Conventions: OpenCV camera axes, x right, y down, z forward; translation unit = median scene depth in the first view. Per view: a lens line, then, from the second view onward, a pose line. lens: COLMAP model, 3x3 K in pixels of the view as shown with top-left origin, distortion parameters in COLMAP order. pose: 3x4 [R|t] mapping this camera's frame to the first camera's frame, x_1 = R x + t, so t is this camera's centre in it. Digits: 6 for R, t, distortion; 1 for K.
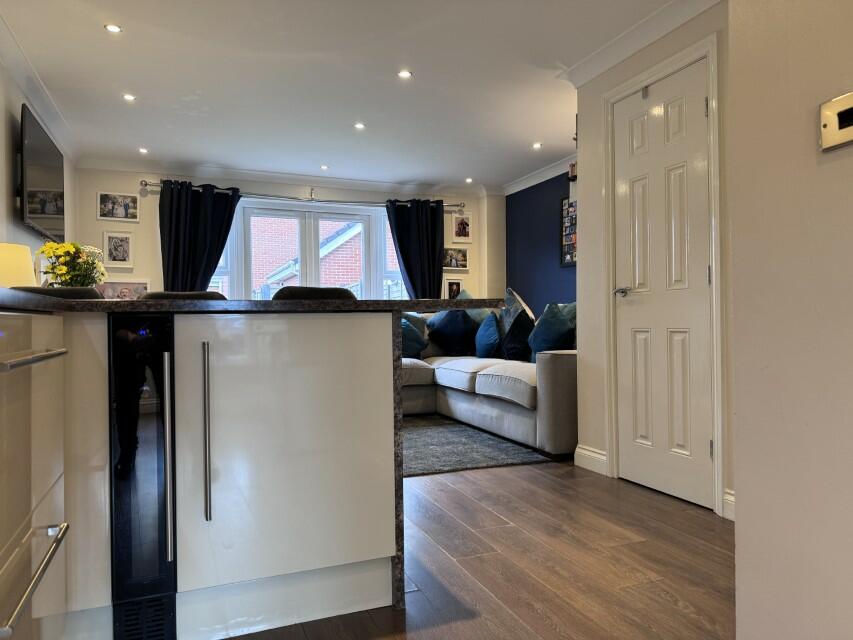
lens RADIAL K [[595.5, 0, 429.1], [0, 595.5, 324.3], [0, 0, 1]] dist [0.040198, -0.020180]
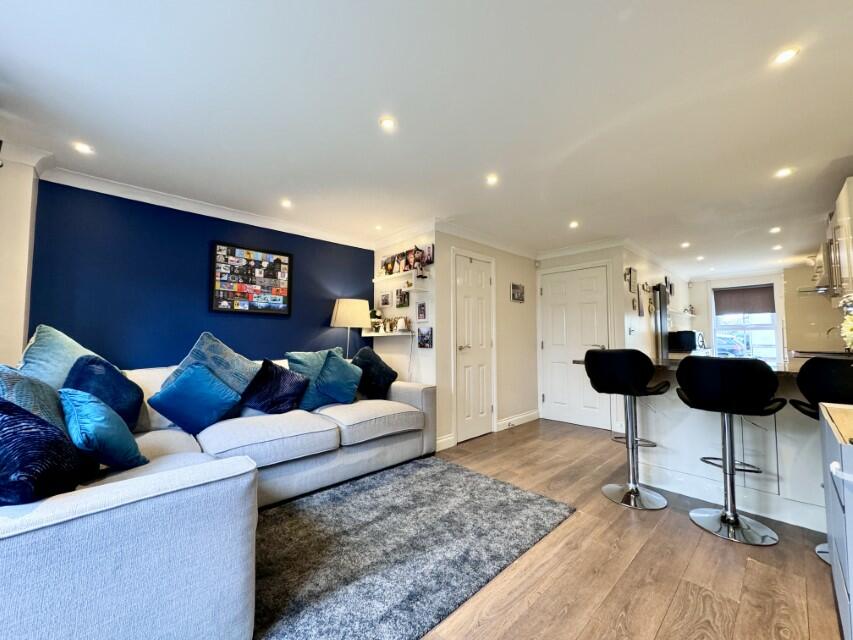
lens RADIAL K [[339.6, 0, 425.7], [0, 339.6, 322.6], [0, 0, 1]] dist [-0.000271, 0.000568]
pose [[-0.357156, 0.059141, 0.932170, -0.651845], [0.010384, 0.998183, -0.059351, -0.067555], [-0.933987, -0.011517, -0.357122, 1.389889]]
